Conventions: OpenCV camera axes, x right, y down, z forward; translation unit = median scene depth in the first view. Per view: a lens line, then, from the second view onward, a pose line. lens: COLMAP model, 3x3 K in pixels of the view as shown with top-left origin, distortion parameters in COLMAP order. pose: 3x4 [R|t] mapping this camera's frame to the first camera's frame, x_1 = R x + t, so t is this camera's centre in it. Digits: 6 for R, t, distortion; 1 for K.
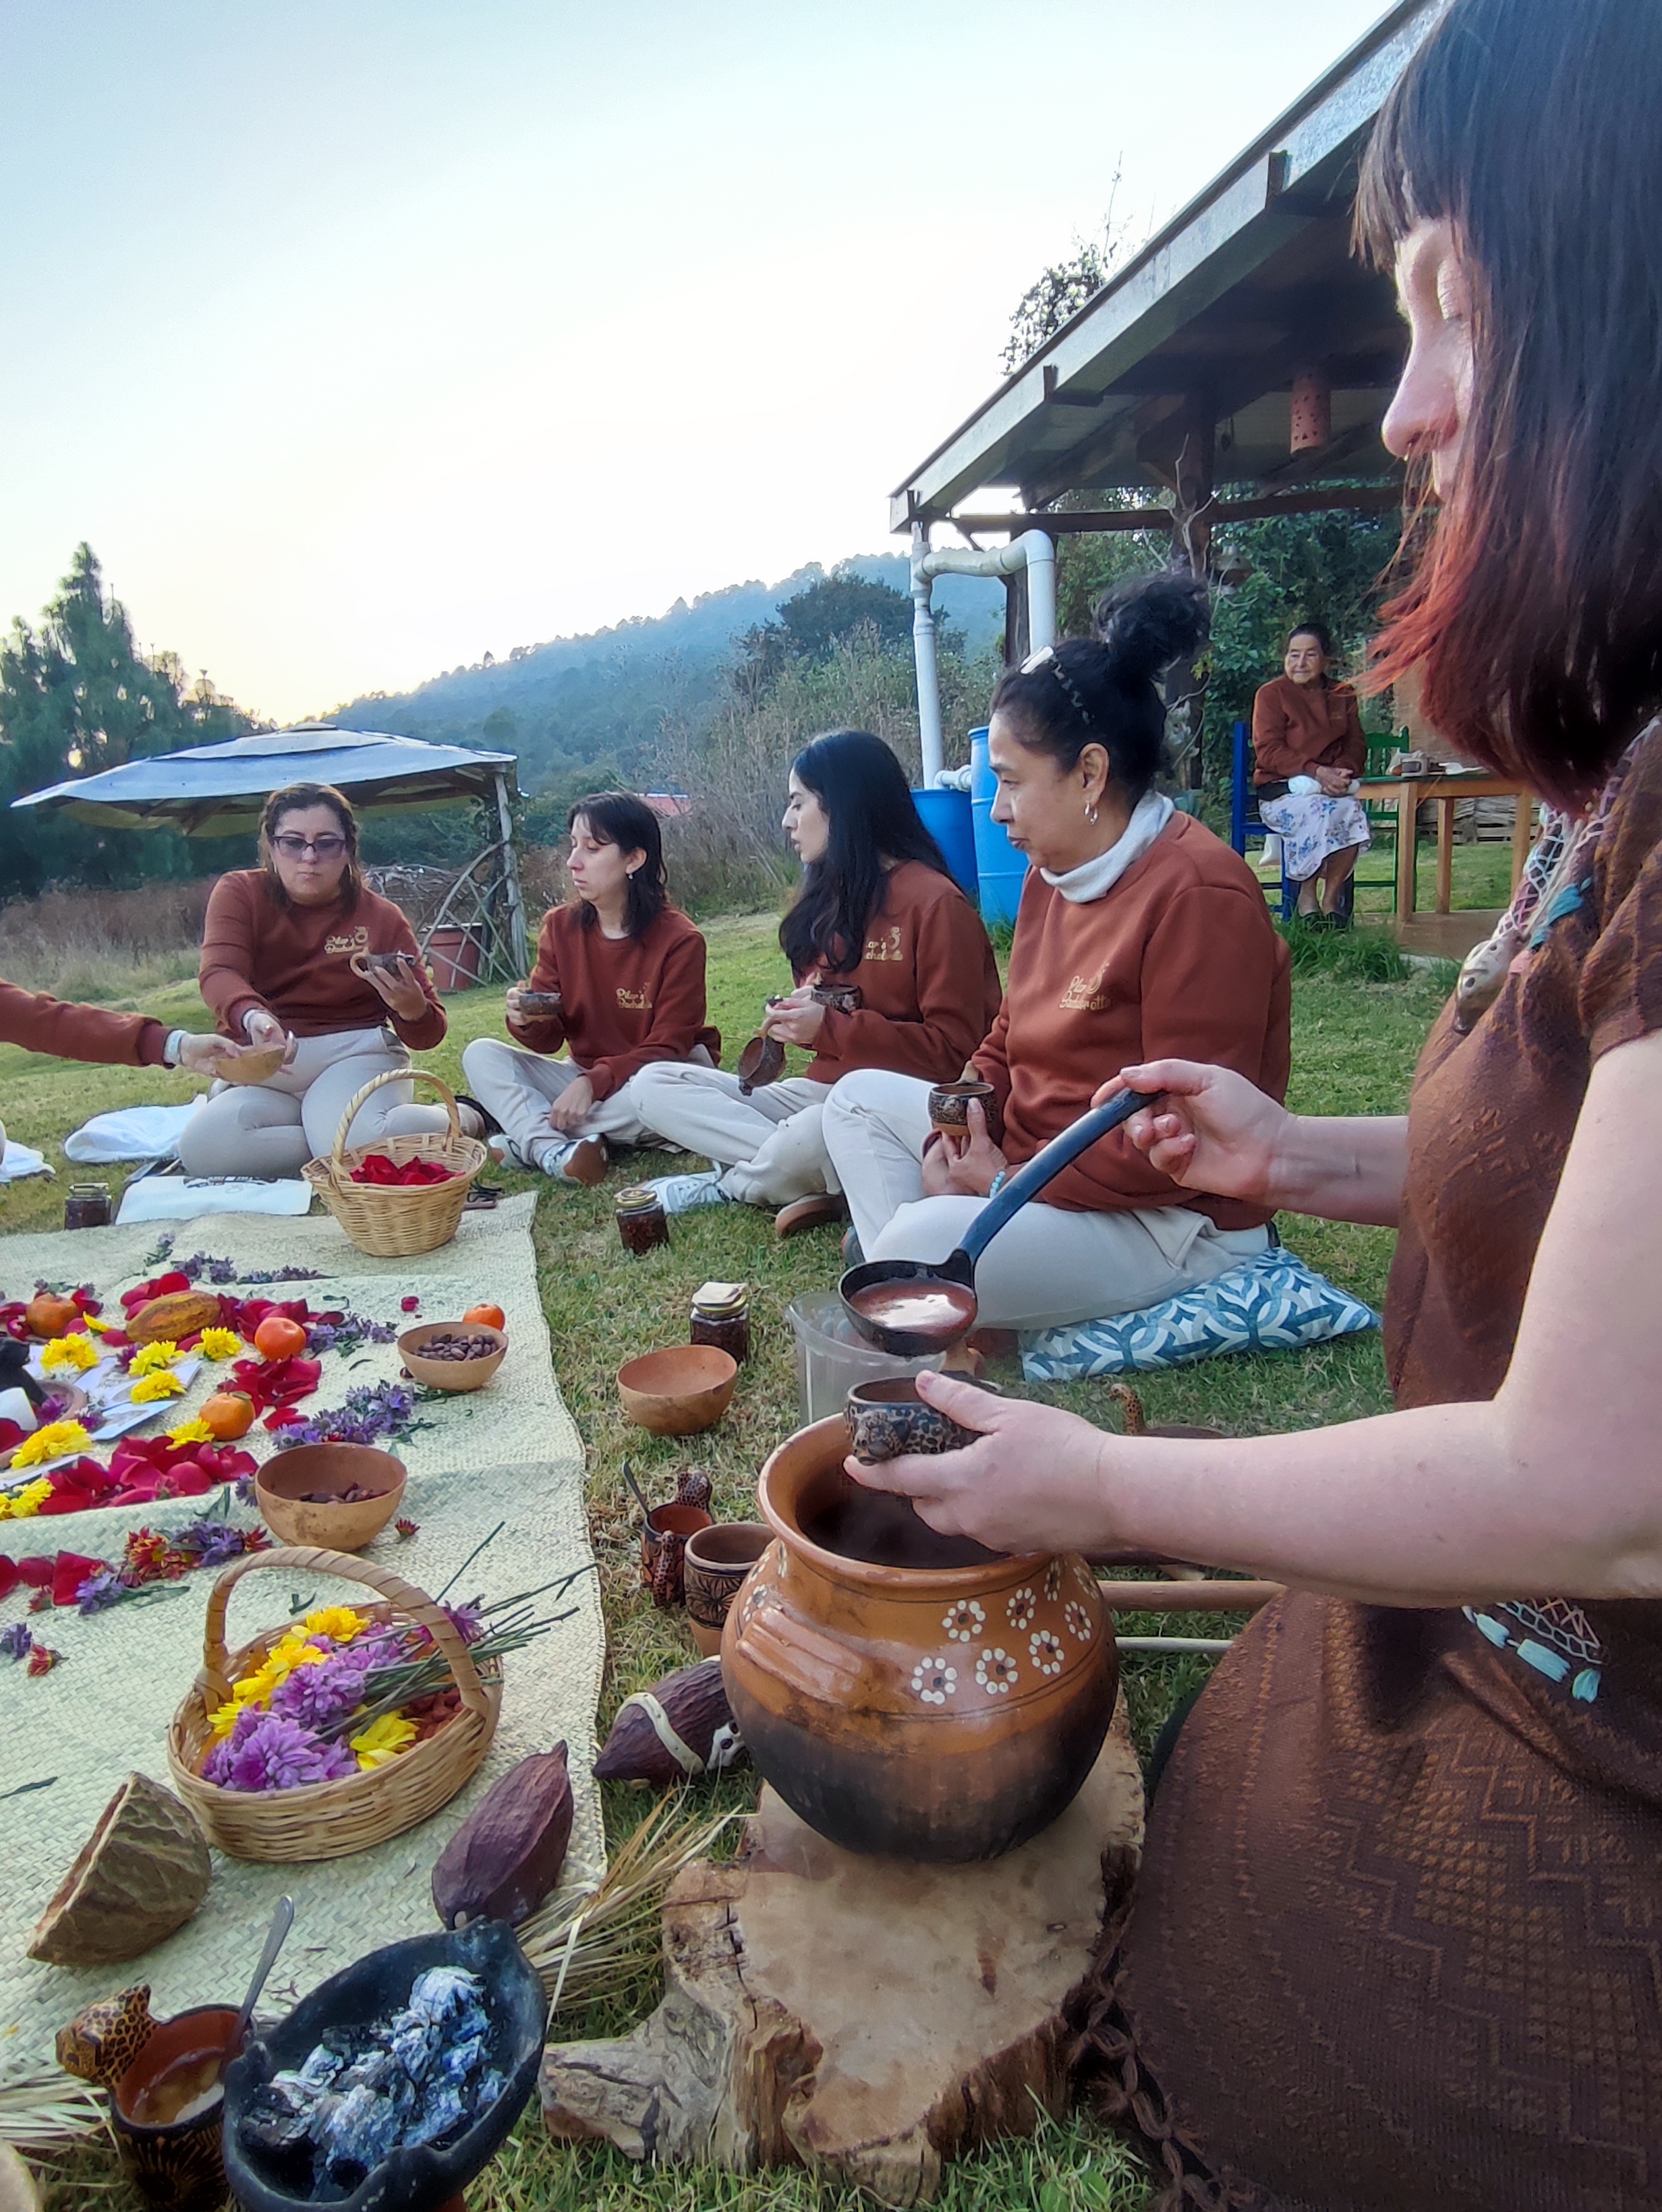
lens RADIAL K [[1230.3, 0, 831.0], [0, 1230.3, 1106.0], [0, 0, 1]] dist [-0.029093, 0.015387]
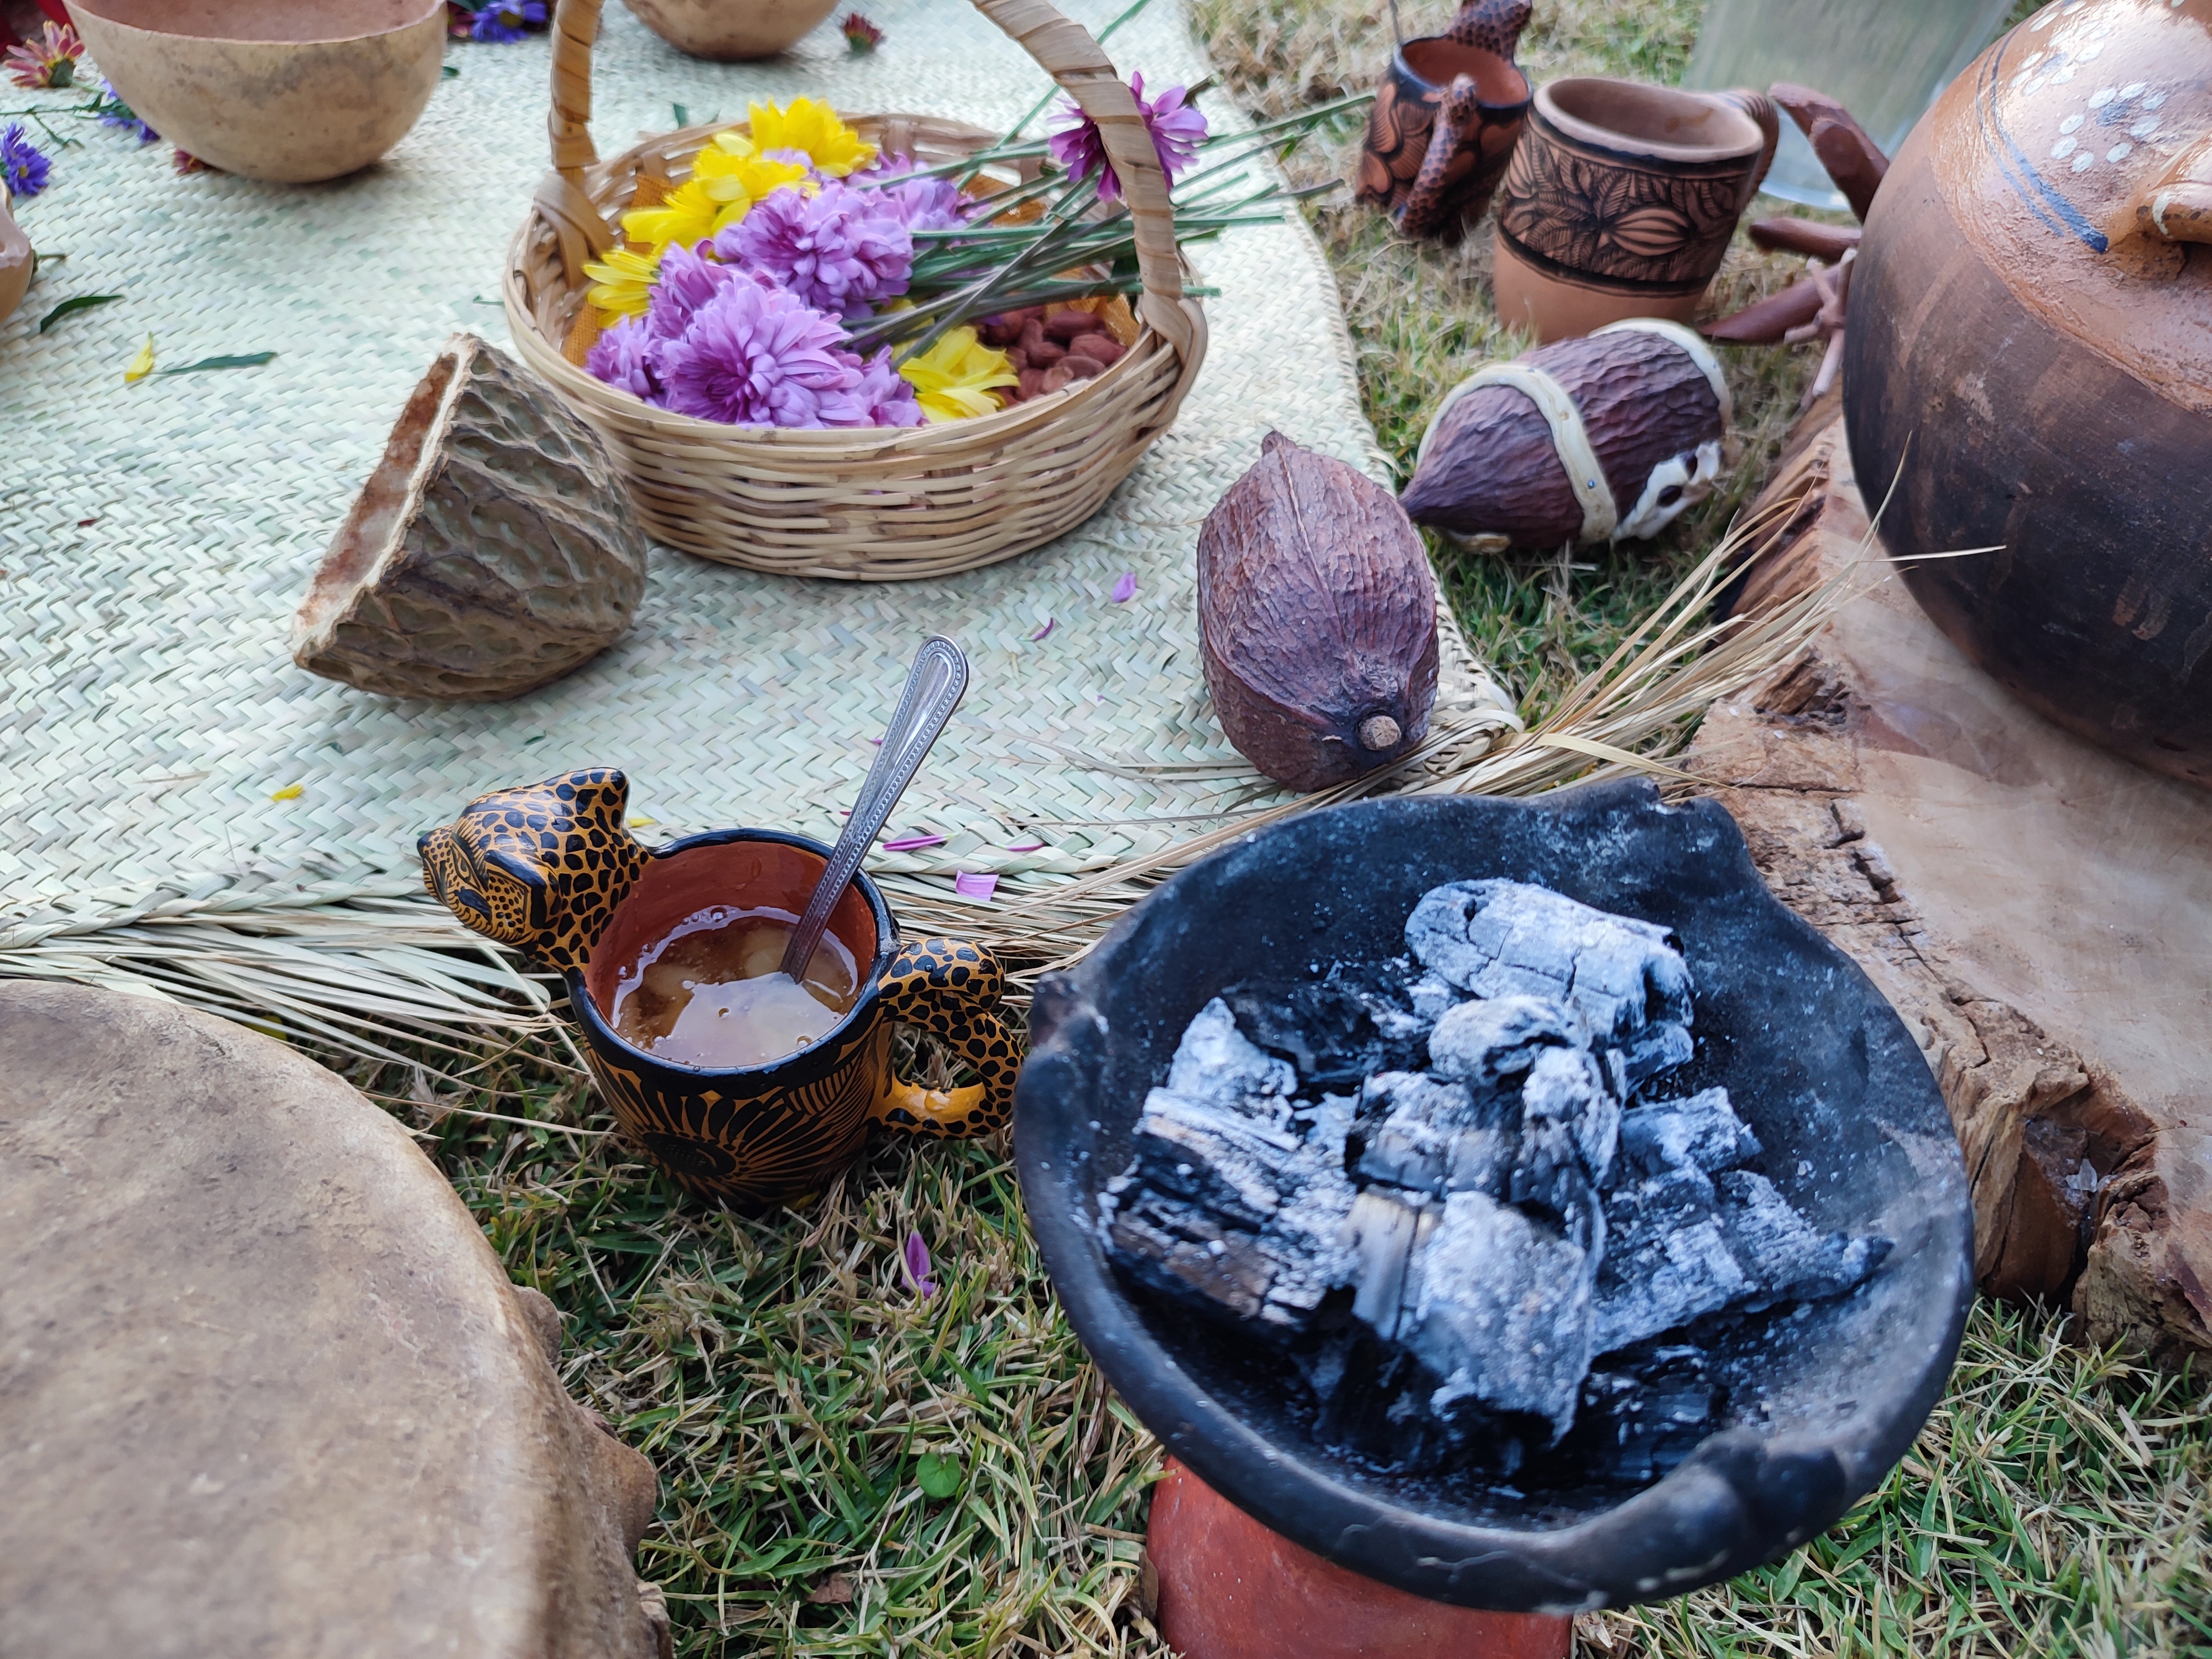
lens RADIAL K [[1629.2, 0, 1104.2], [0, 1629.2, 792.2], [0, 0, 1]] dist [0.001581, -0.074644]
pose [[0.988188, 0.153068, 0.007361, -0.211713], [-0.129466, 0.808184, 0.574523, 0.206299], [0.081992, -0.568690, 0.818455, 0.294080]]
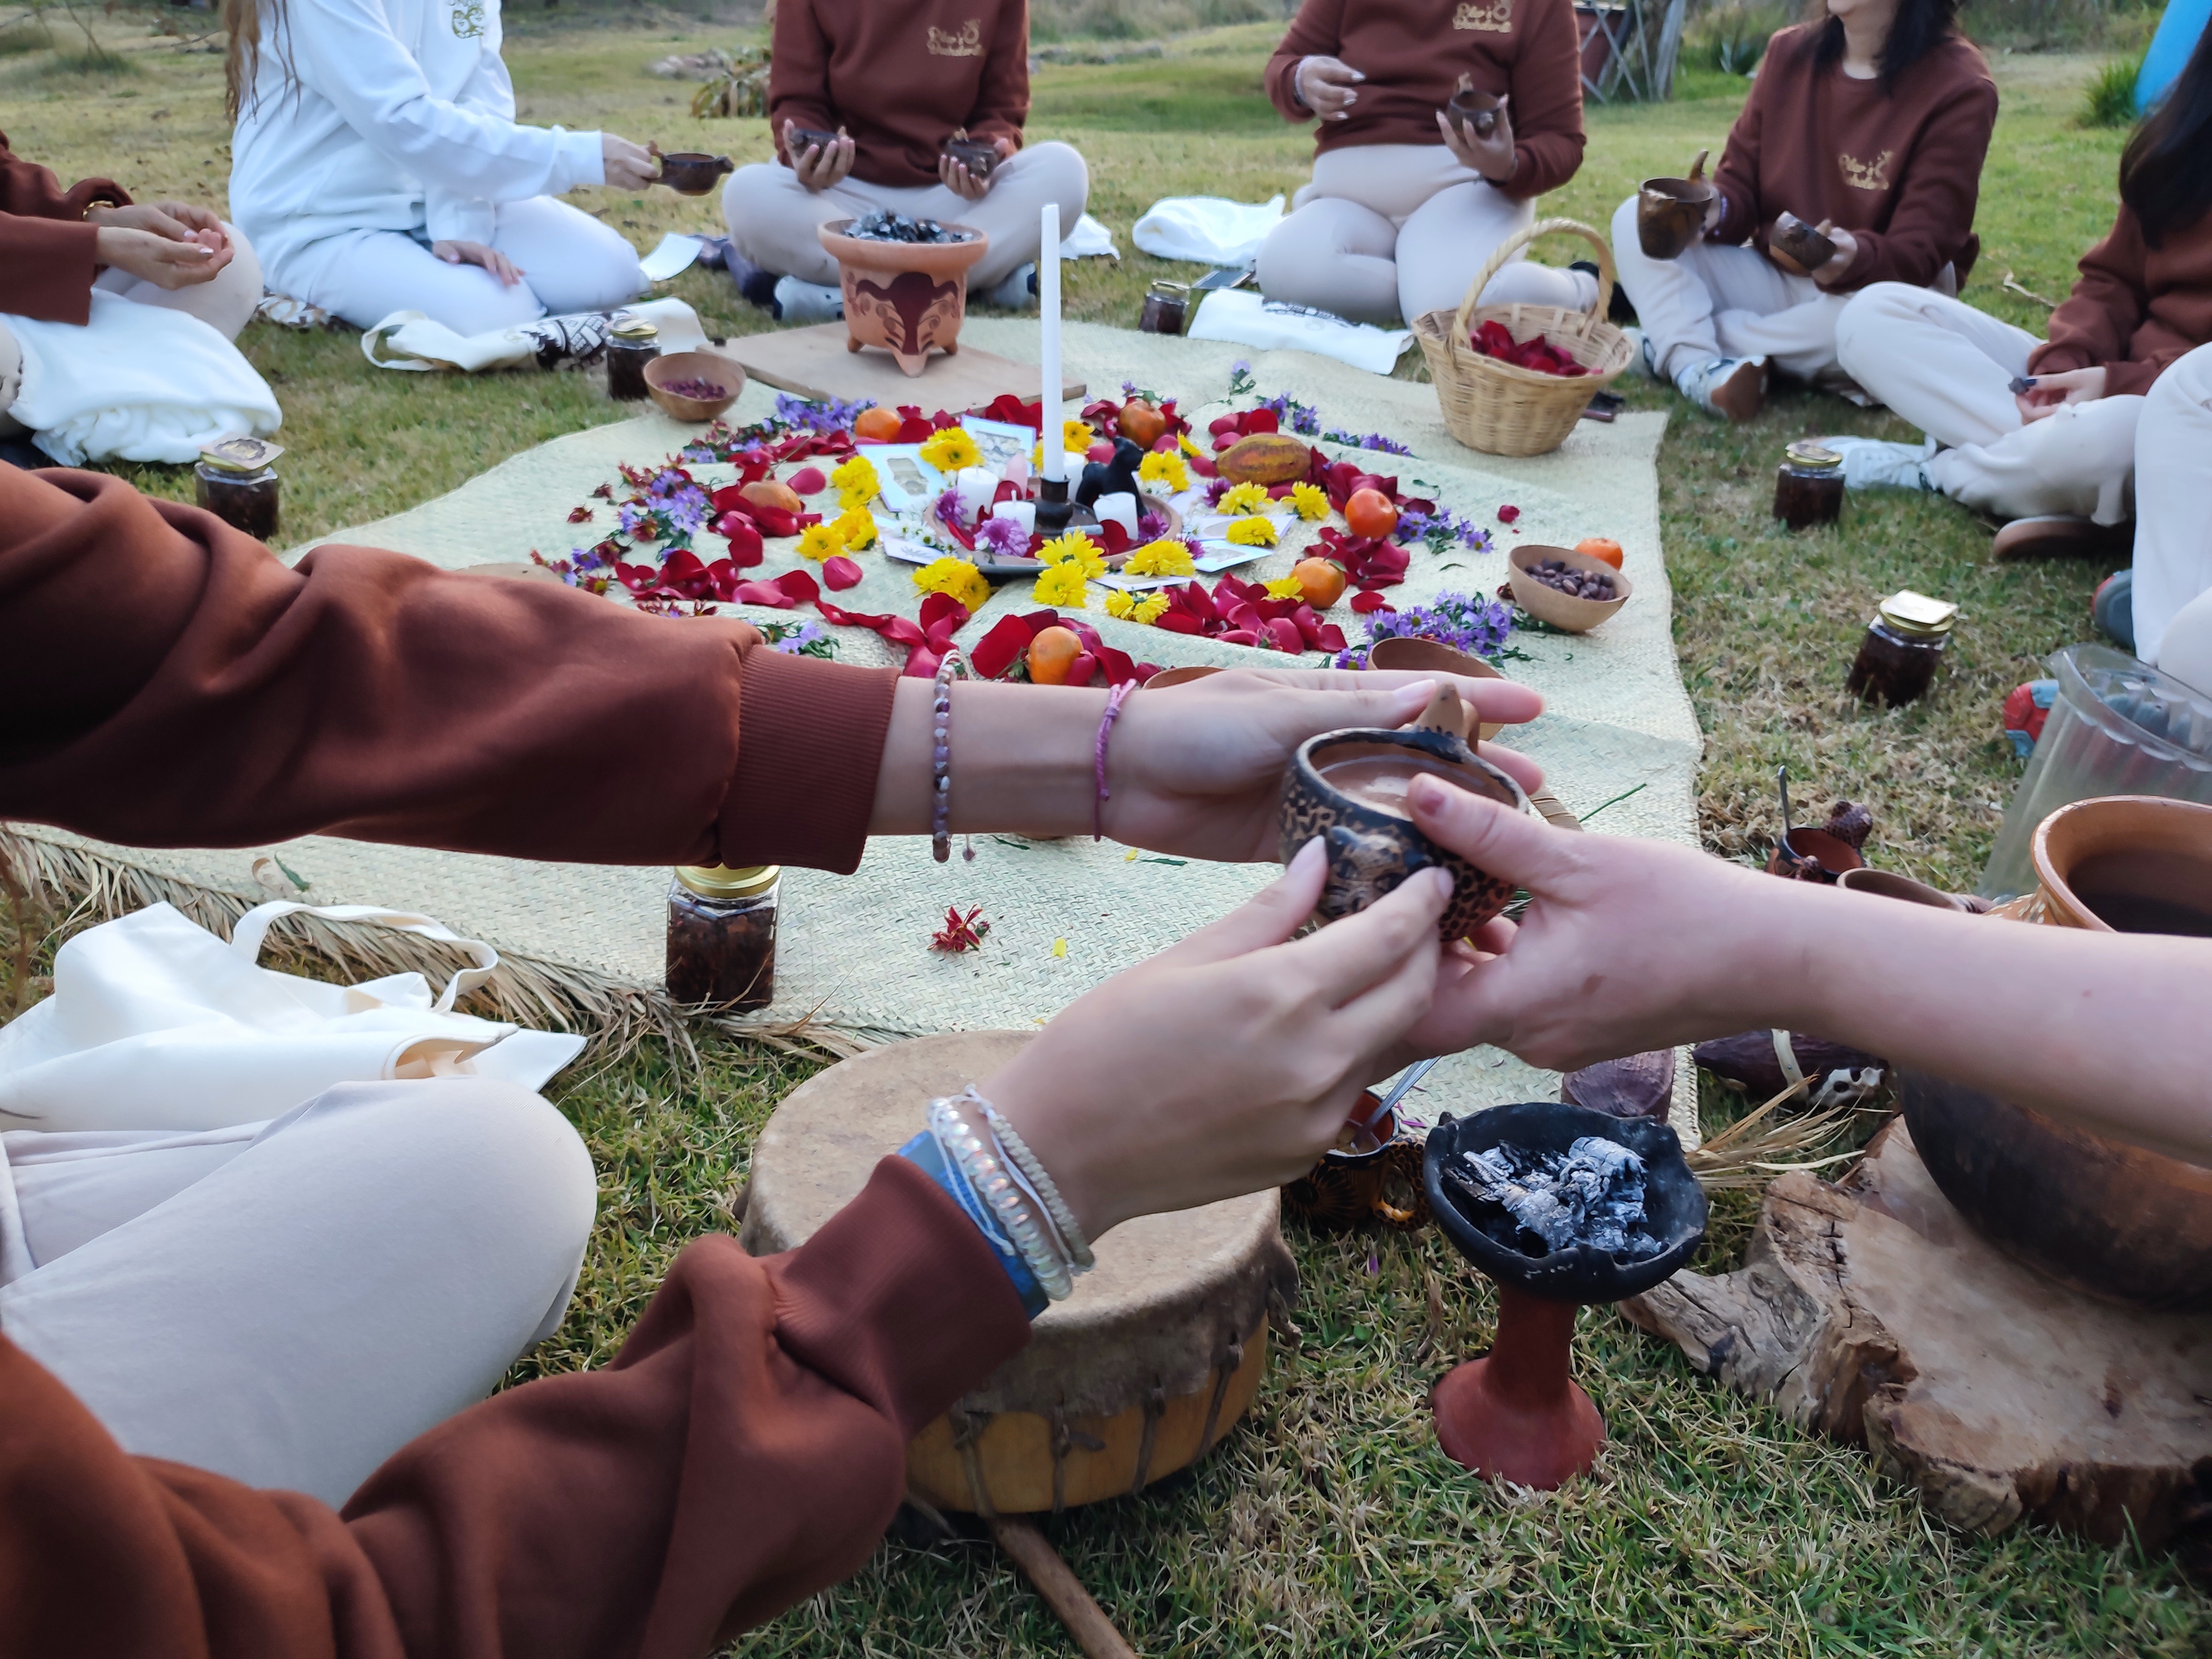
lens RADIAL K [[1560.7, 0, 1097.4], [0, 1560.7, 860.1], [0, 0, 1]] dist [-0.007746, -0.004930]
pose [[0.850740, 0.352200, -0.390124, -0.120182], [-0.193628, 0.900080, 0.390339, 0.016520], [0.488620, -0.256538, 0.833930, -0.146812]]
